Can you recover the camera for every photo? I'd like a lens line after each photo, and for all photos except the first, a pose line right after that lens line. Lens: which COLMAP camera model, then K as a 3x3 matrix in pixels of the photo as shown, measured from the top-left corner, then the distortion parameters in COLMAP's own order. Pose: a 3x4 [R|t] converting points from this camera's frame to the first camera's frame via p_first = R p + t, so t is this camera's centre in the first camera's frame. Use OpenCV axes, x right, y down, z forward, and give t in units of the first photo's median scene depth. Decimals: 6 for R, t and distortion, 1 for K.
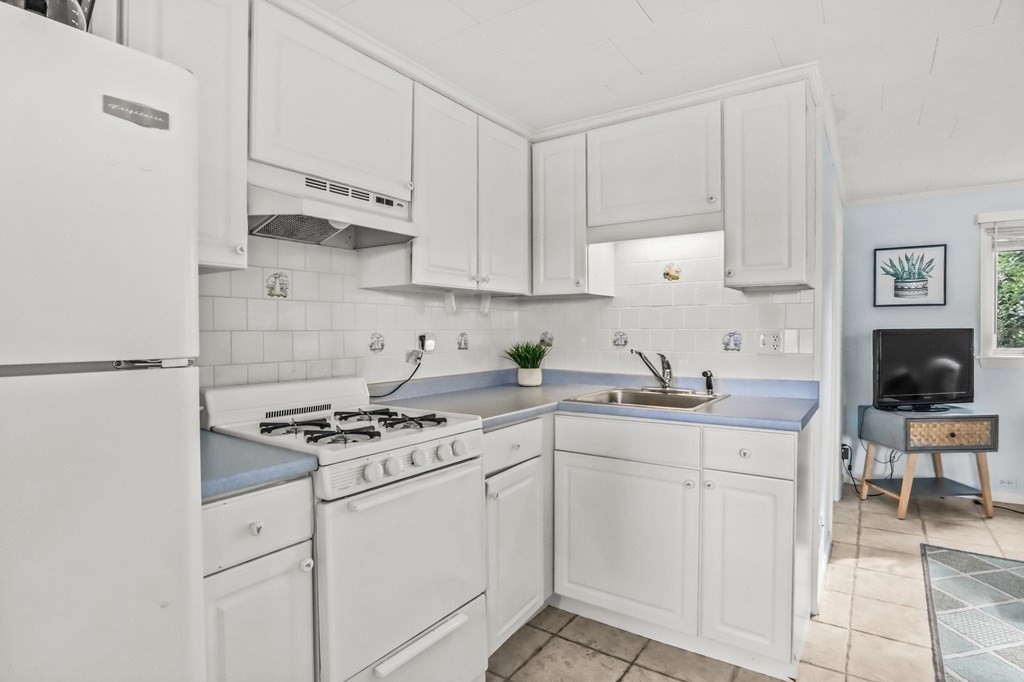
lens RADIAL K [[529.6, 0, 513.0], [0, 529.6, 333.8], [0, 0, 1]] dist [0.000062, 0.002040]
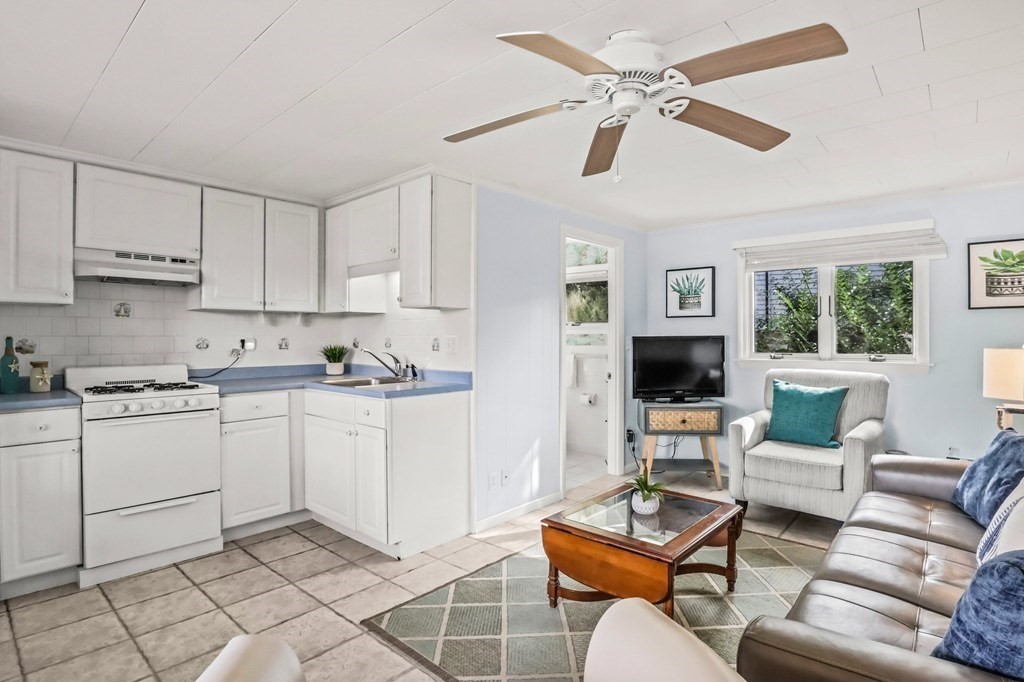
lens RADIAL K [[529.6, 0, 512.8], [0, 529.6, 343.4], [0, 0, 1]] dist [0.000062, 0.002040]
pose [[0.987003, 0.007236, -0.160538, 0.749507], [-0.005569, 0.999926, 0.010829, -0.005594], [0.160605, -0.009794, 0.986970, -0.351955]]
